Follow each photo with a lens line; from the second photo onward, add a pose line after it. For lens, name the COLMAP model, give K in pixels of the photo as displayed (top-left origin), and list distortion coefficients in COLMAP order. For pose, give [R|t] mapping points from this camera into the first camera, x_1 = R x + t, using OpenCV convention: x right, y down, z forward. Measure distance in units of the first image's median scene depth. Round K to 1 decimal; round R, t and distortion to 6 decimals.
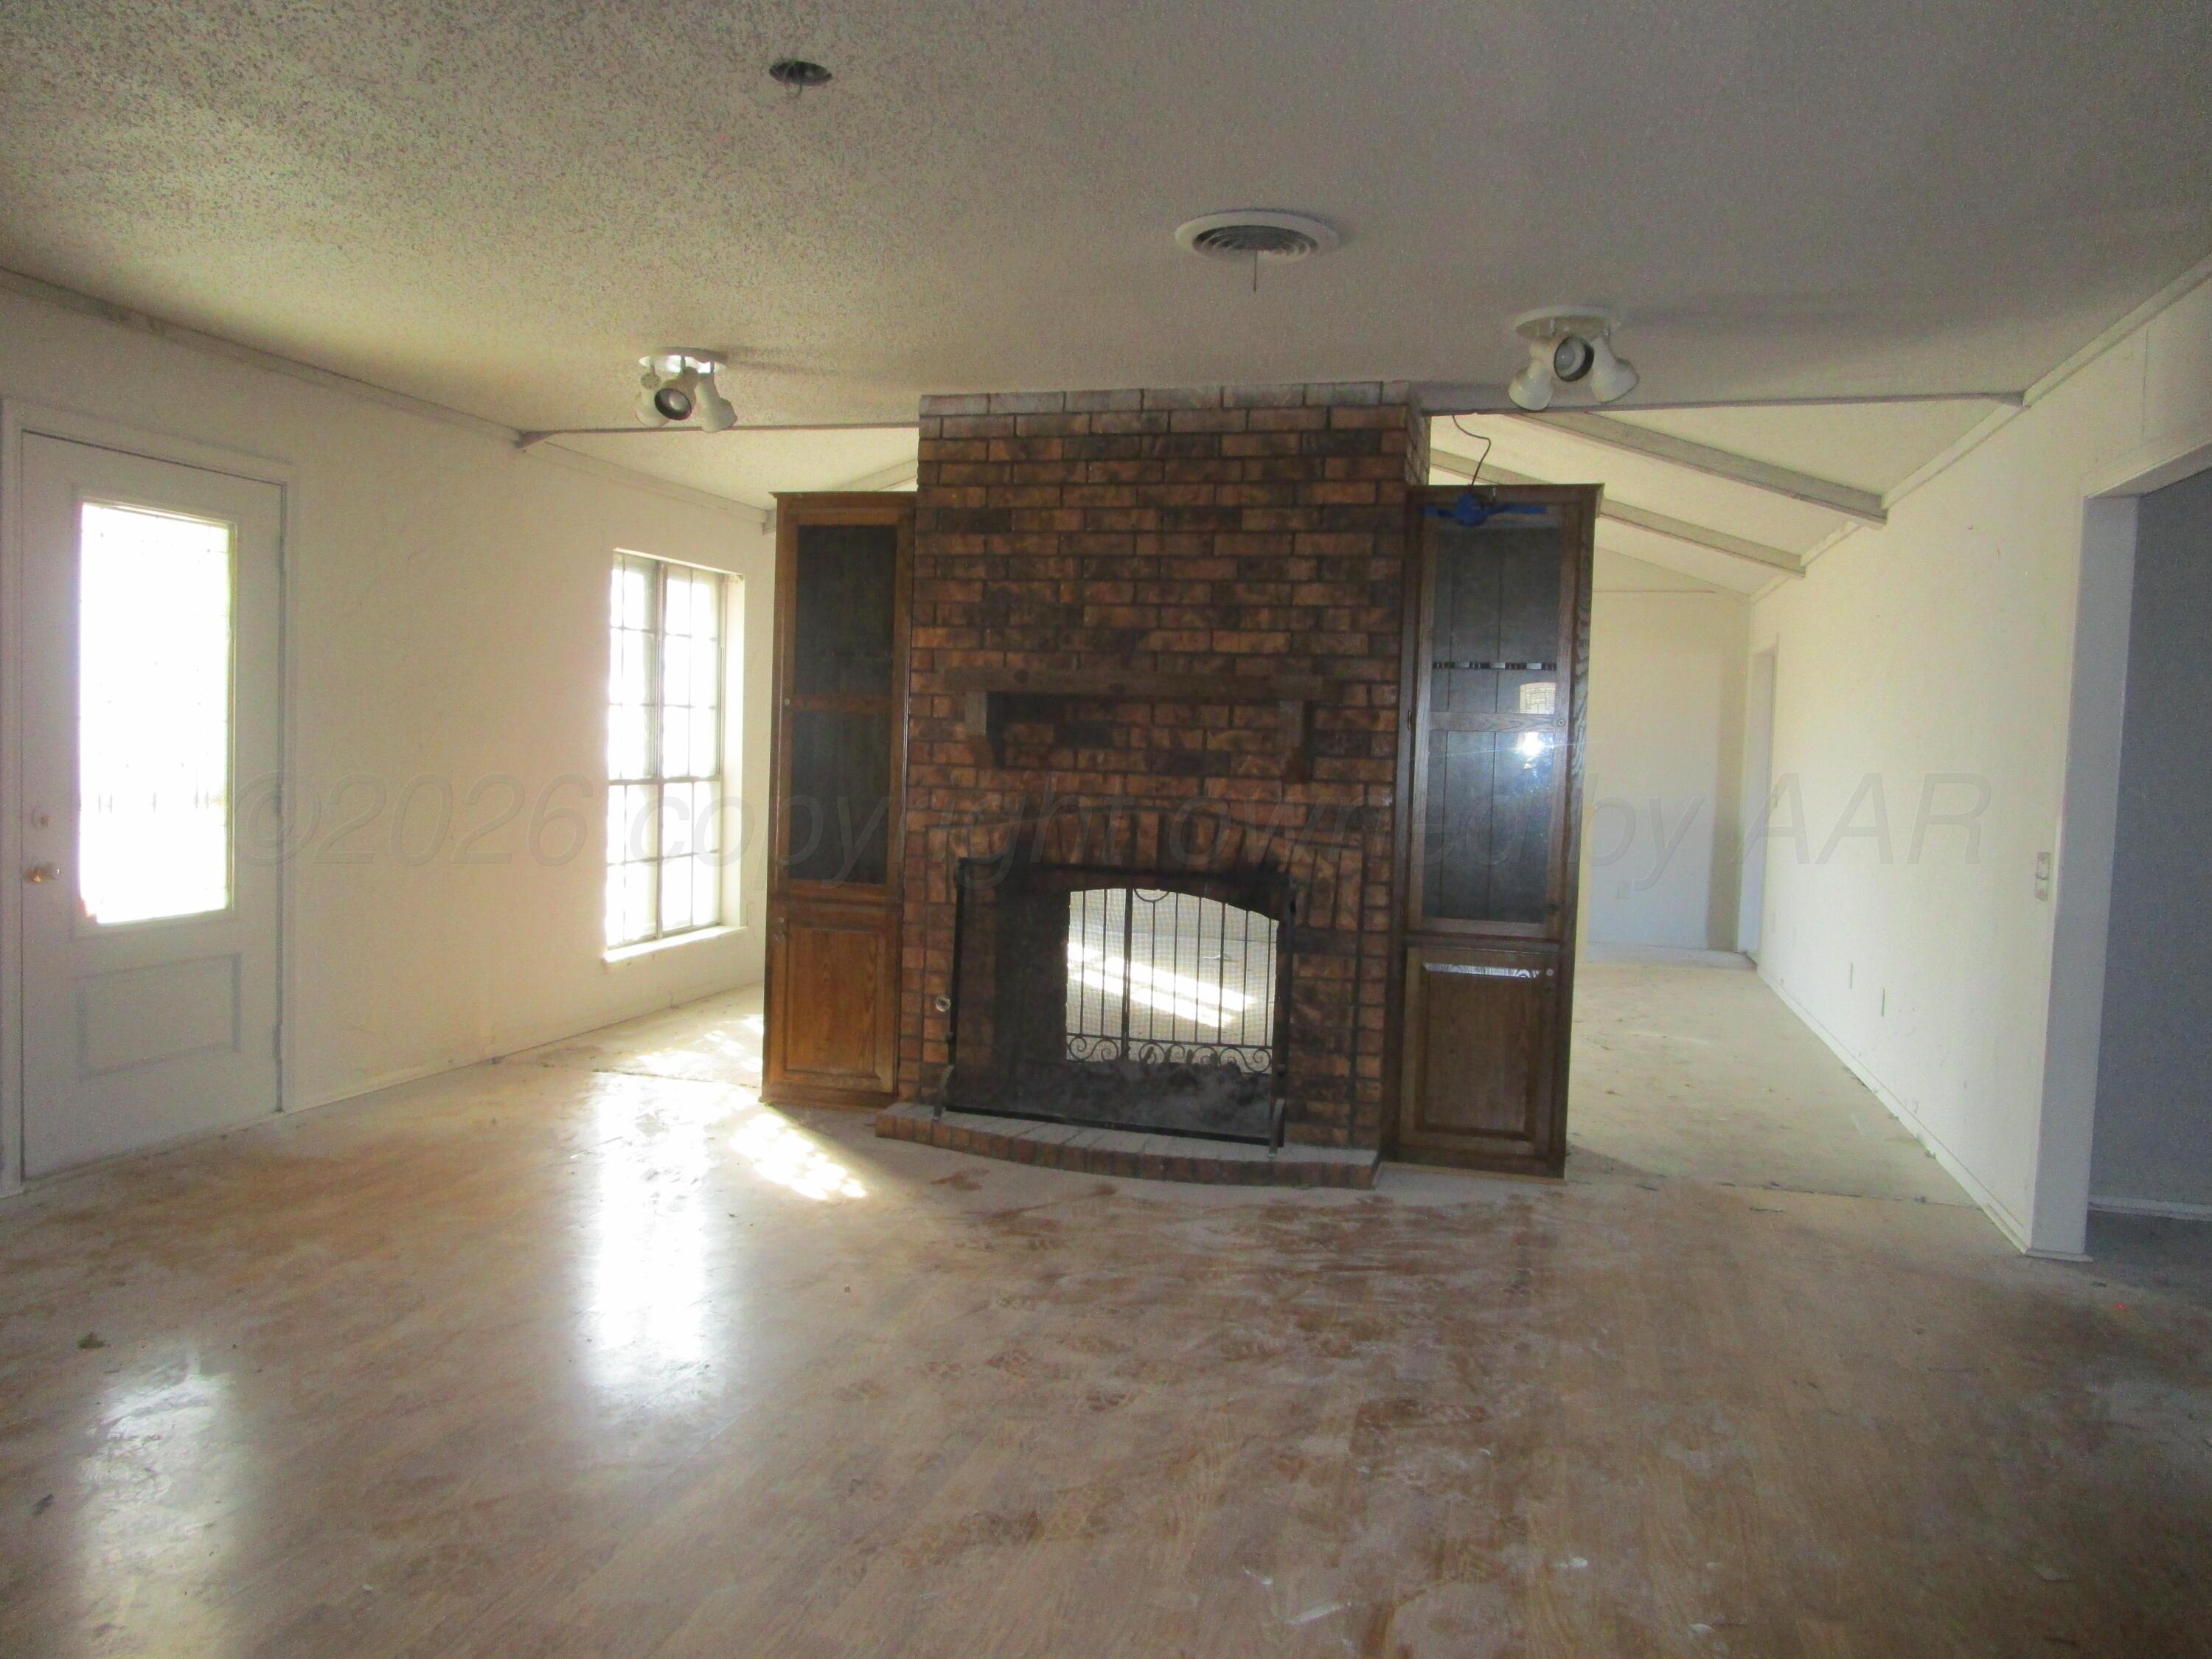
lens RADIAL K [[1573.5, 0, 1098.5], [0, 1573.5, 816.0], [0, 0, 1]] dist [-0.029235, 0.011259]
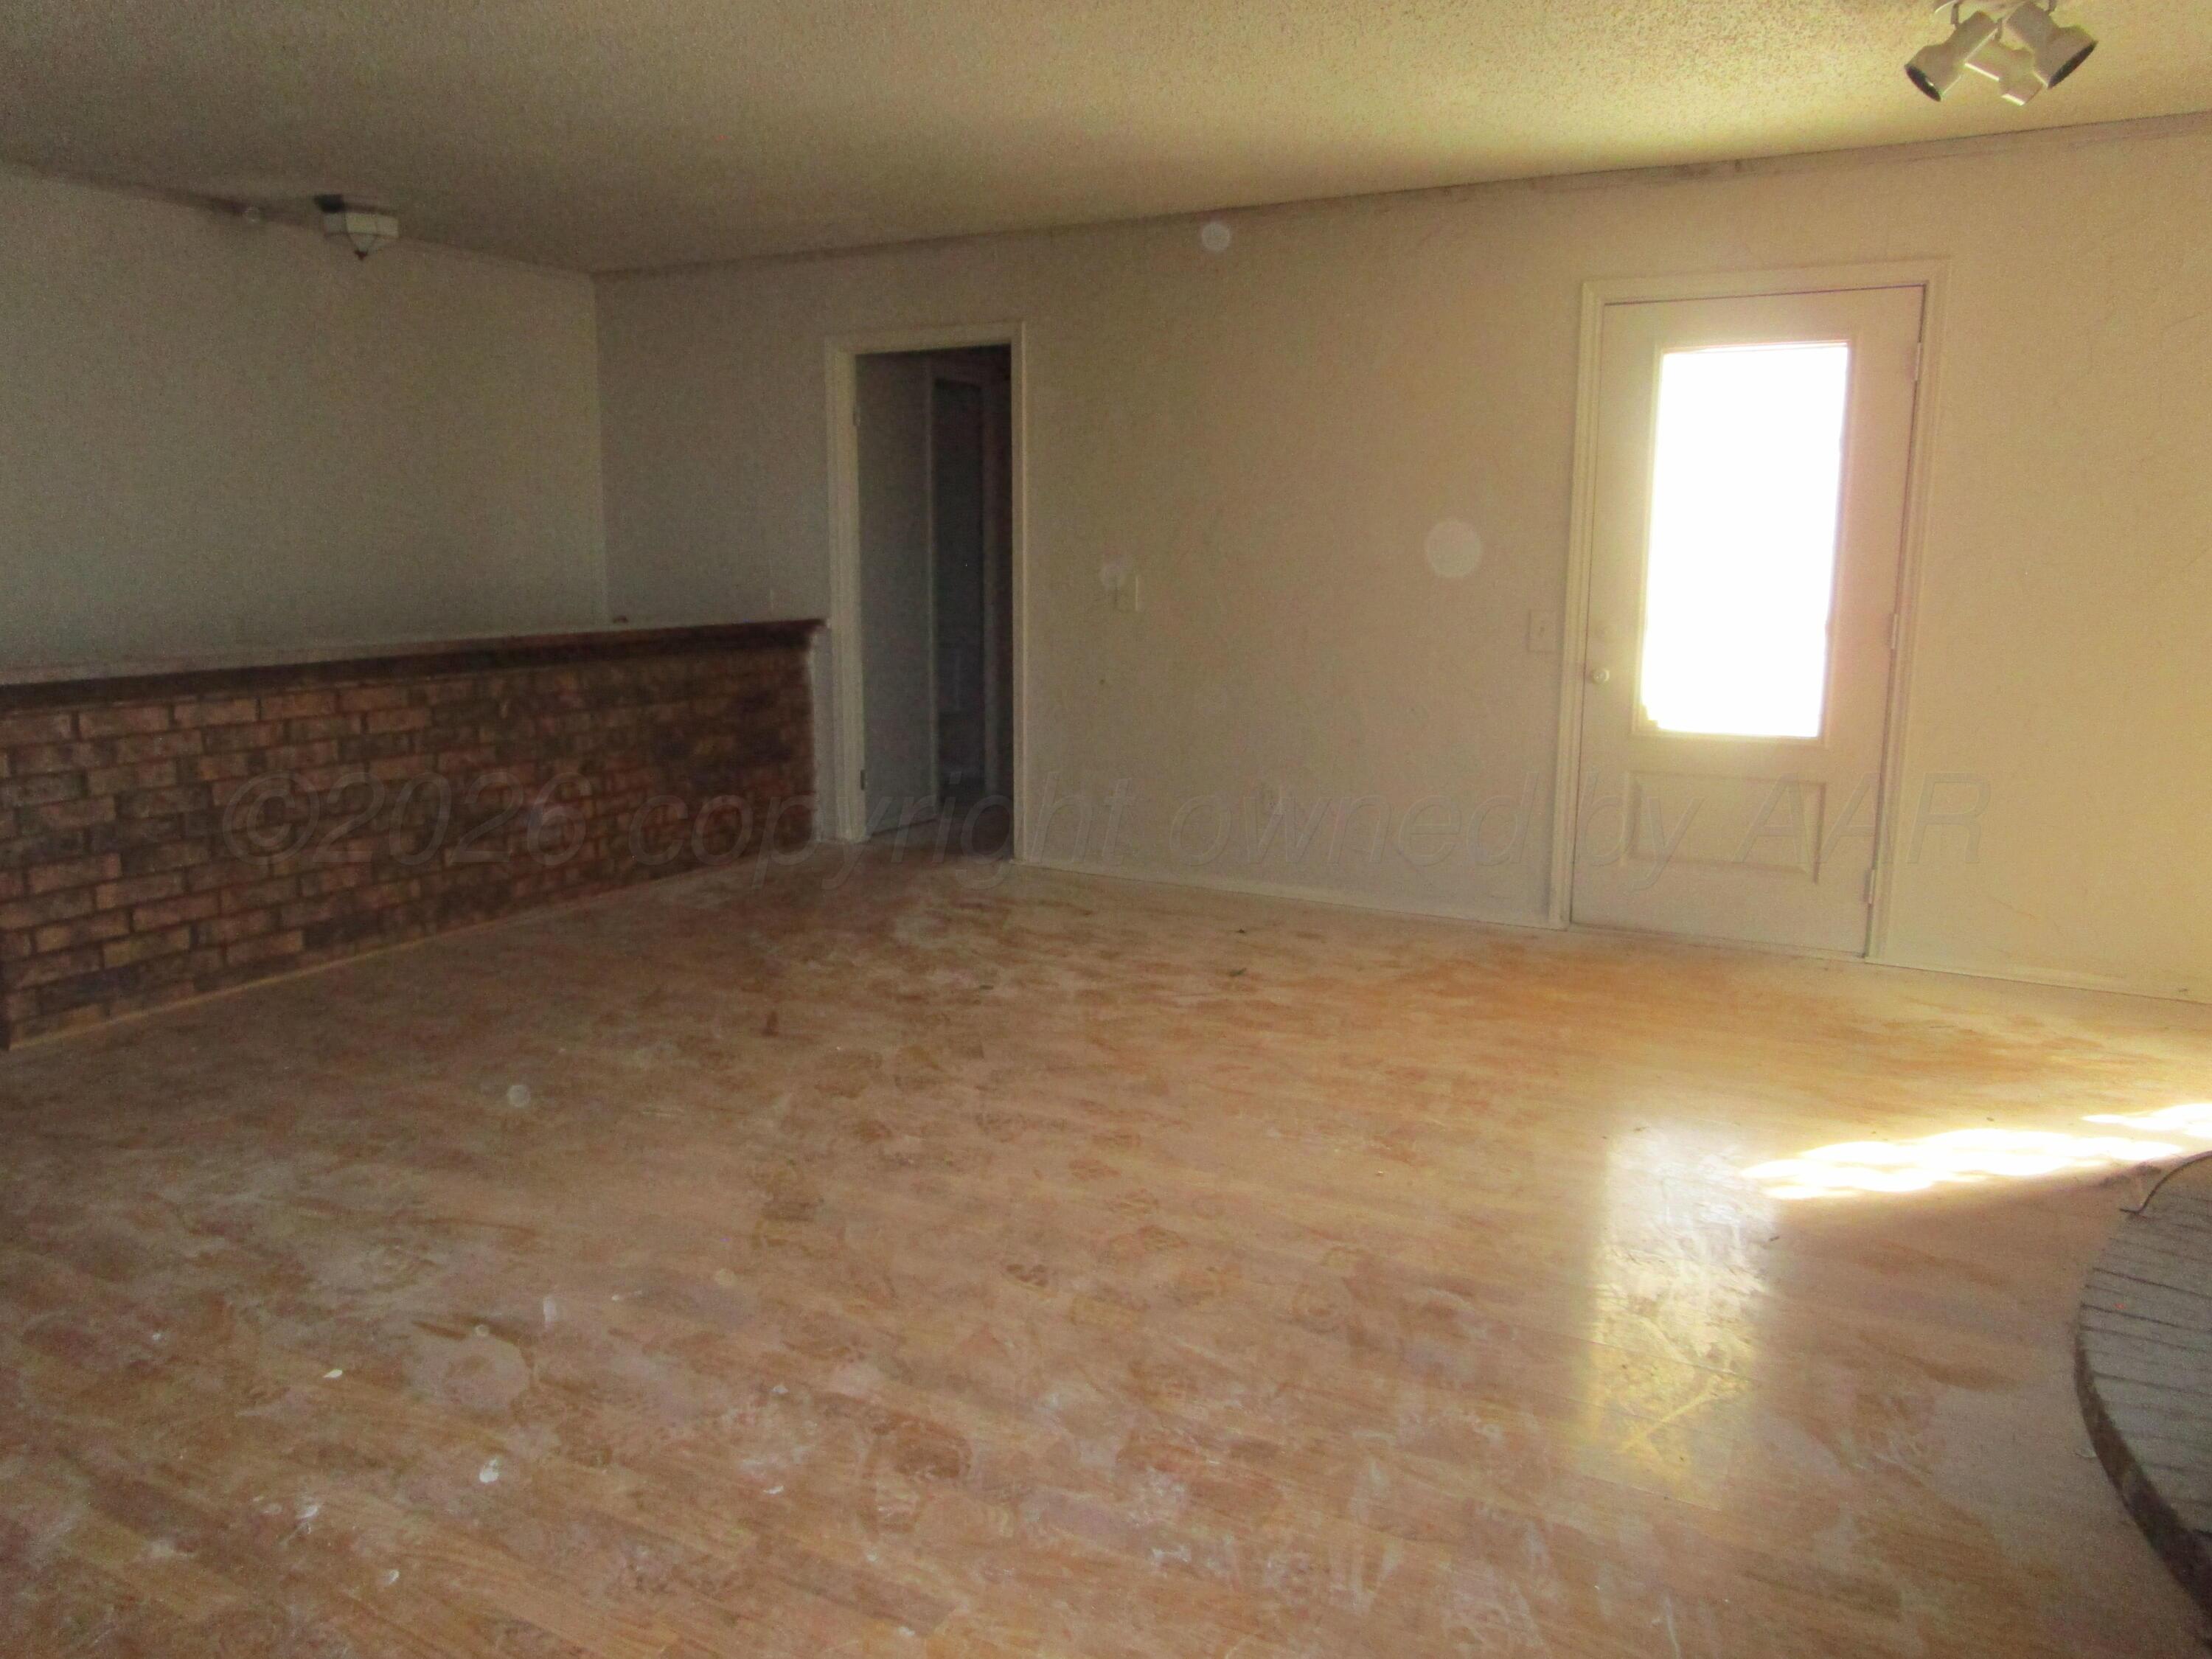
lens RADIAL K [[1573.5, 0, 1098.6], [0, 1573.5, 848.5], [0, 0, 1]] dist [-0.029235, 0.011259]
pose [[-0.205405, 0.151021, -0.966955, 0.804738], [-0.060083, 0.984213, 0.166479, -0.015971], [0.976831, 0.092293, -0.193088, 1.159761]]
